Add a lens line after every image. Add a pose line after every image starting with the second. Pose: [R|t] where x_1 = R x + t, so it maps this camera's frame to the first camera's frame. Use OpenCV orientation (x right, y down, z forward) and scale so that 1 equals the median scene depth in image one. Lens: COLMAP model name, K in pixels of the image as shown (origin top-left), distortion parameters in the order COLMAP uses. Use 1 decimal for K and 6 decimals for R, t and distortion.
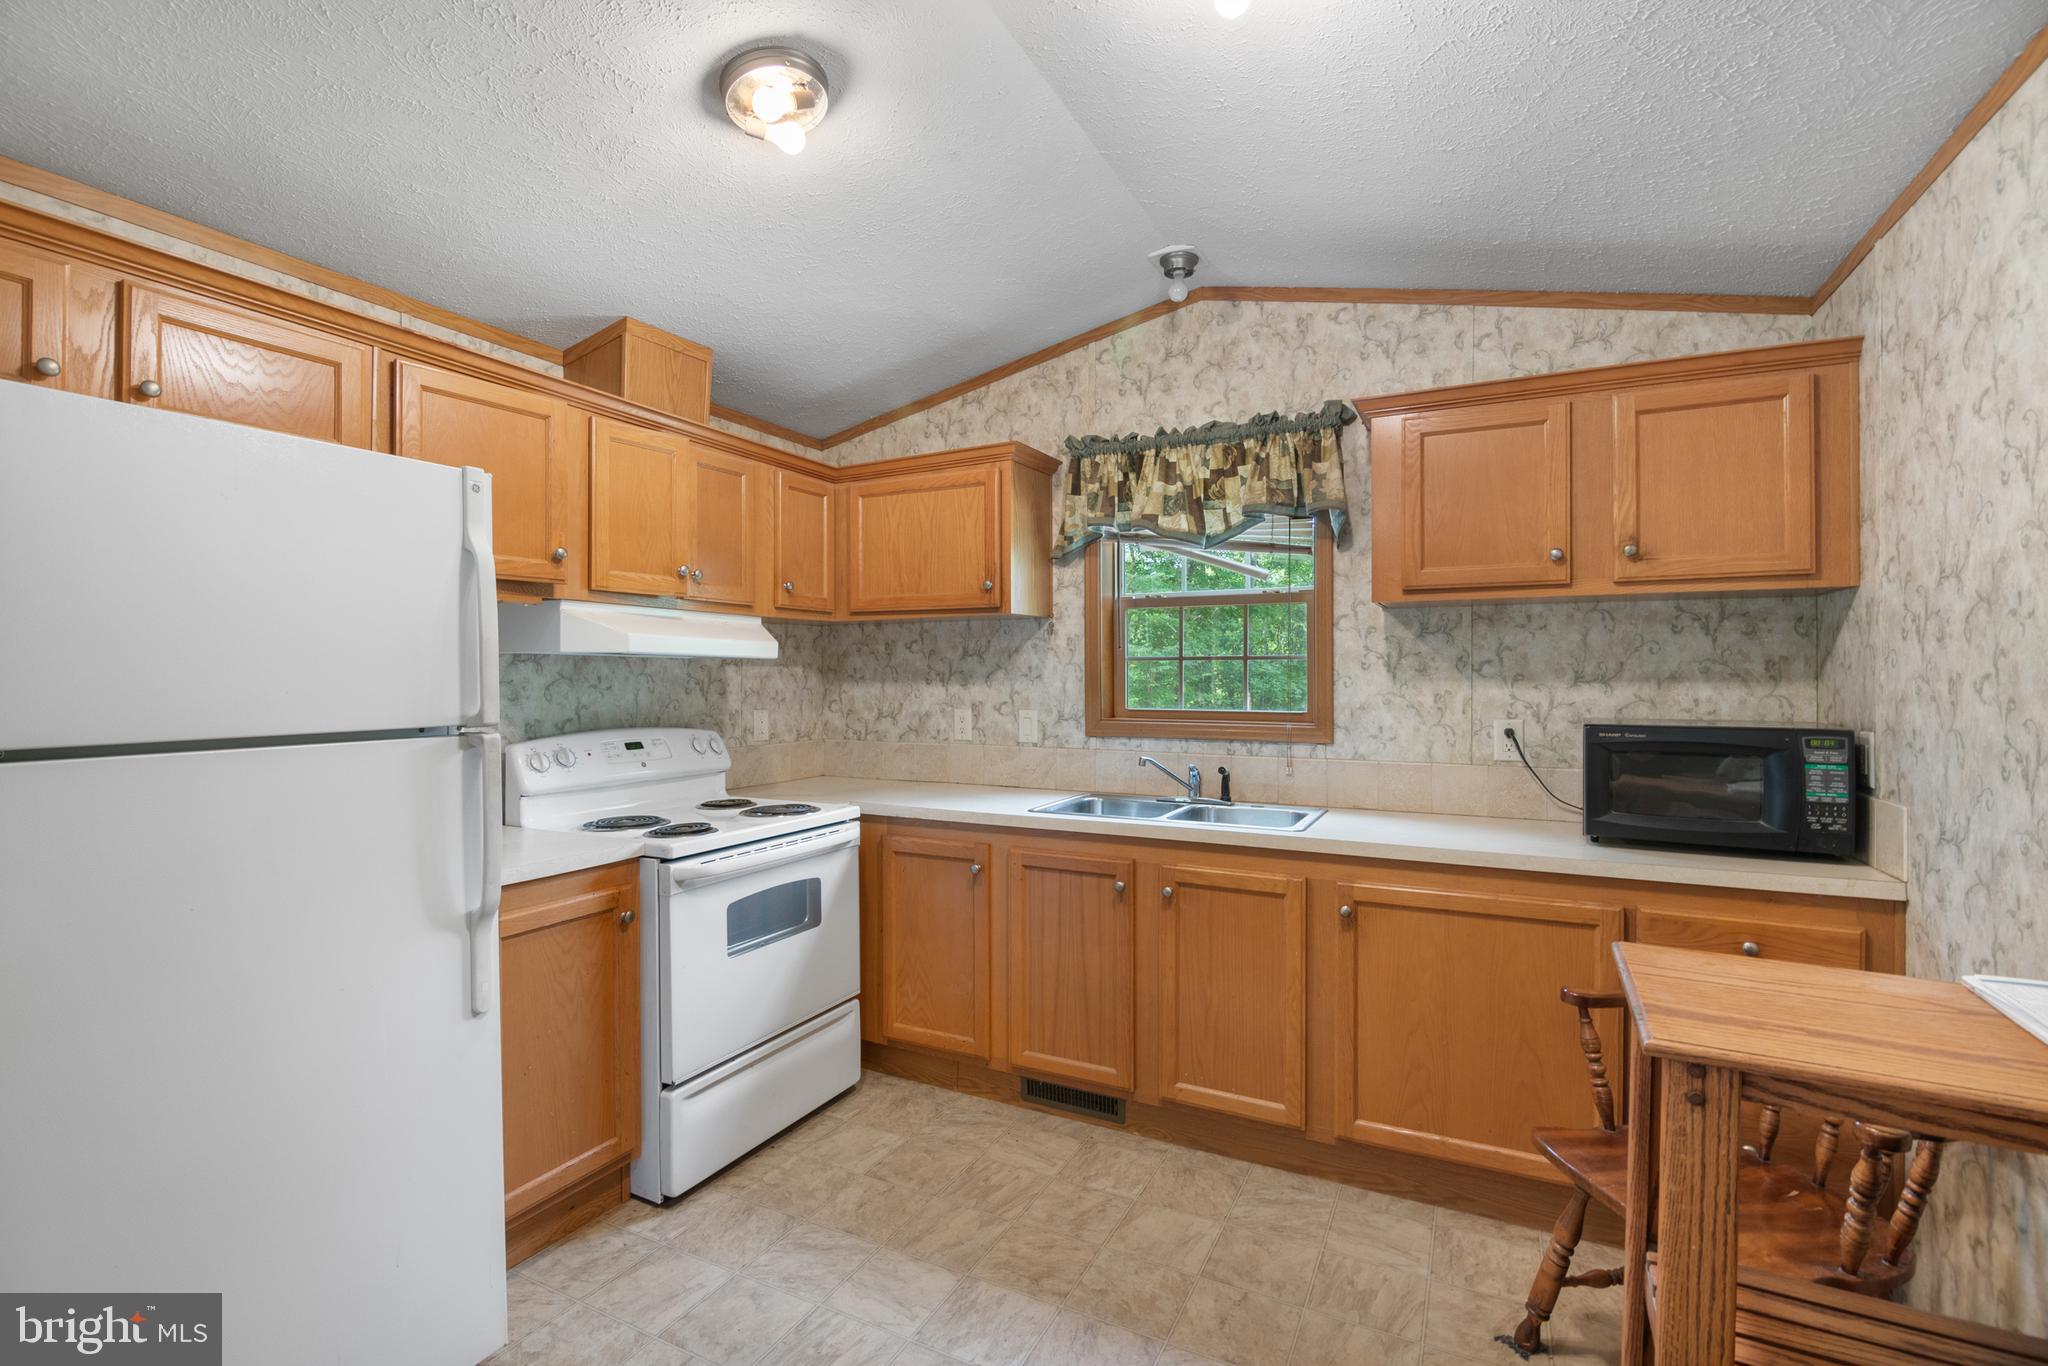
lens RADIAL K [[930.6, 0, 1022.0], [0, 930.6, 685.5], [0, 0, 1]] dist [-0.005196, -0.000609]
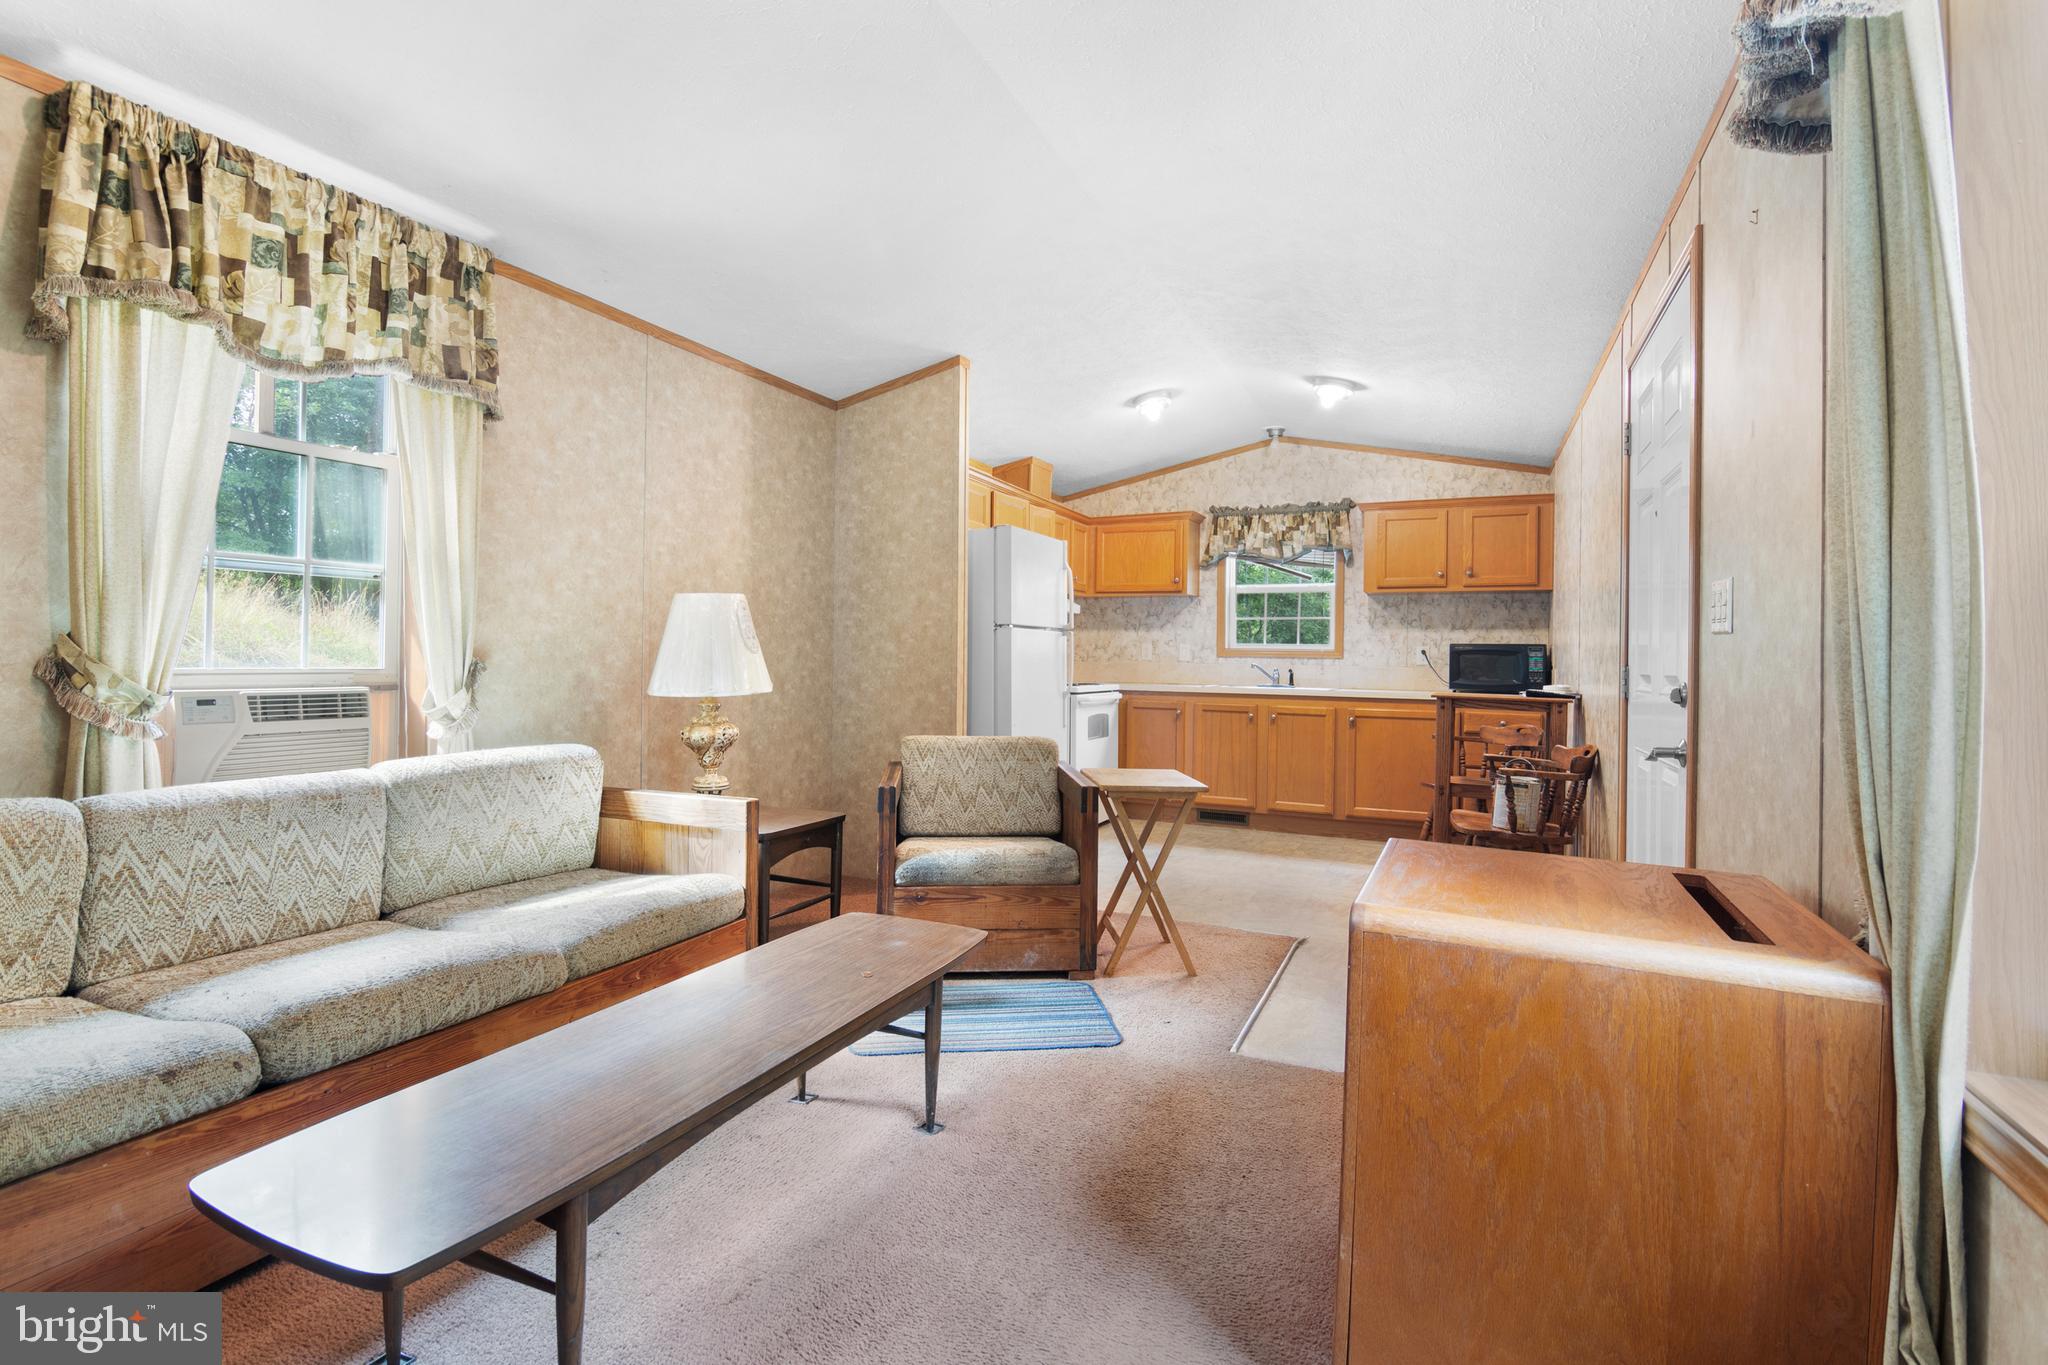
lens RADIAL K [[930.6, 0, 1022.5], [0, 930.6, 660.6], [0, 0, 1]] dist [-0.005196, -0.000609]
pose [[0.999554, 0.016755, 0.024711, -0.454322], [-0.016636, 0.999849, -0.004994, 0.091594], [-0.024790, 0.004581, 0.999682, -1.114361]]
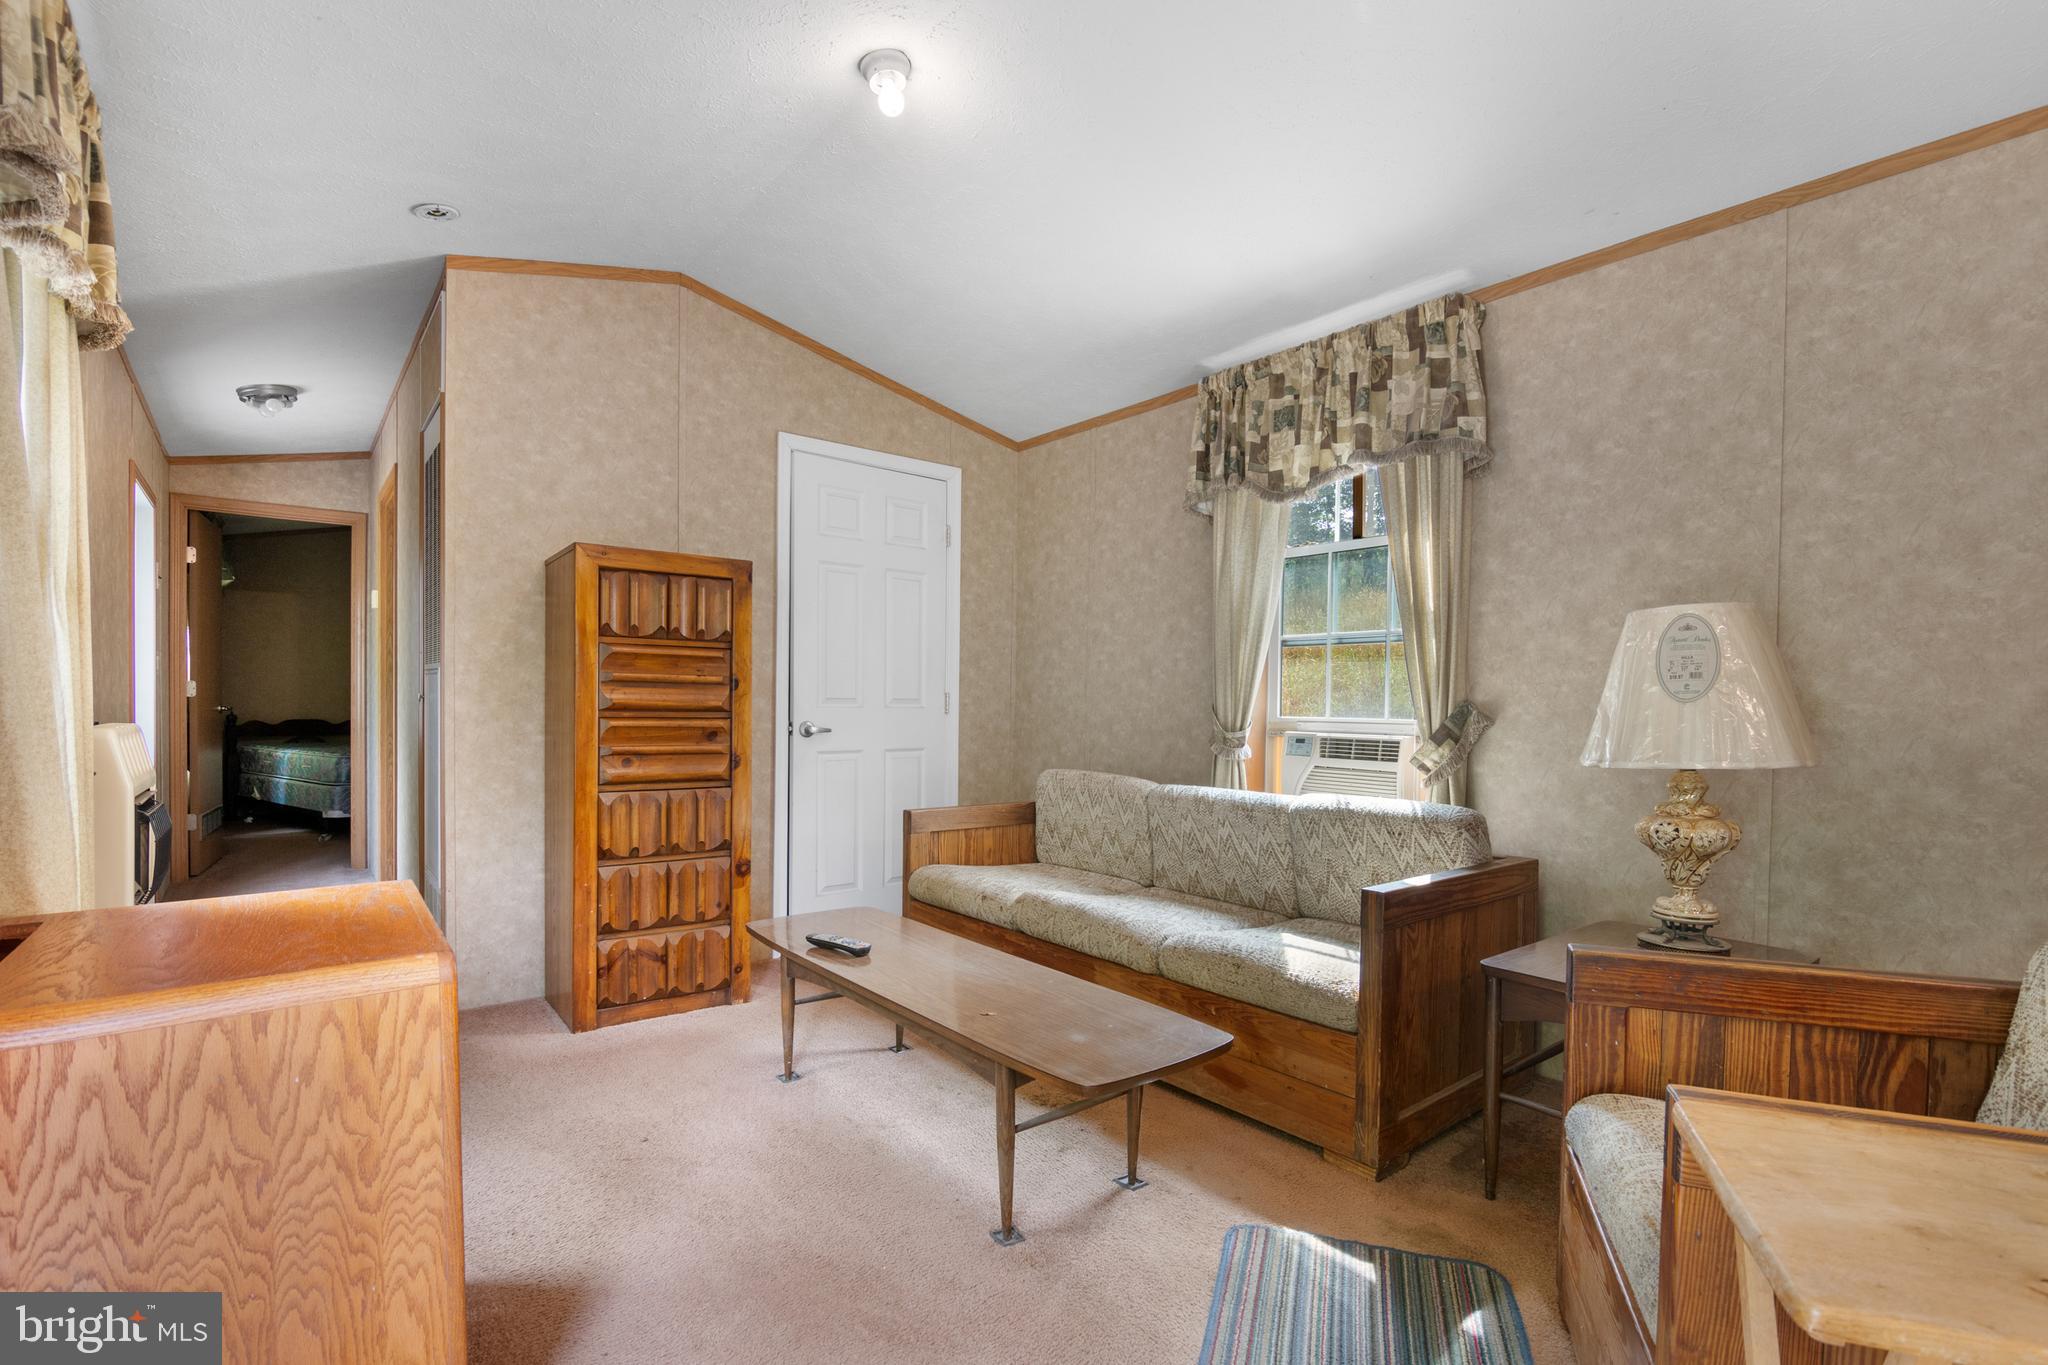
lens RADIAL K [[930.6, 0, 1022.4], [0, 930.6, 730.2], [0, 0, 1]] dist [-0.005196, -0.000609]
pose [[-0.401409, 0.027377, -0.915490, 1.144840], [-0.015593, 0.999204, 0.036718, 0.072129], [0.915766, 0.029014, -0.400662, 1.896299]]
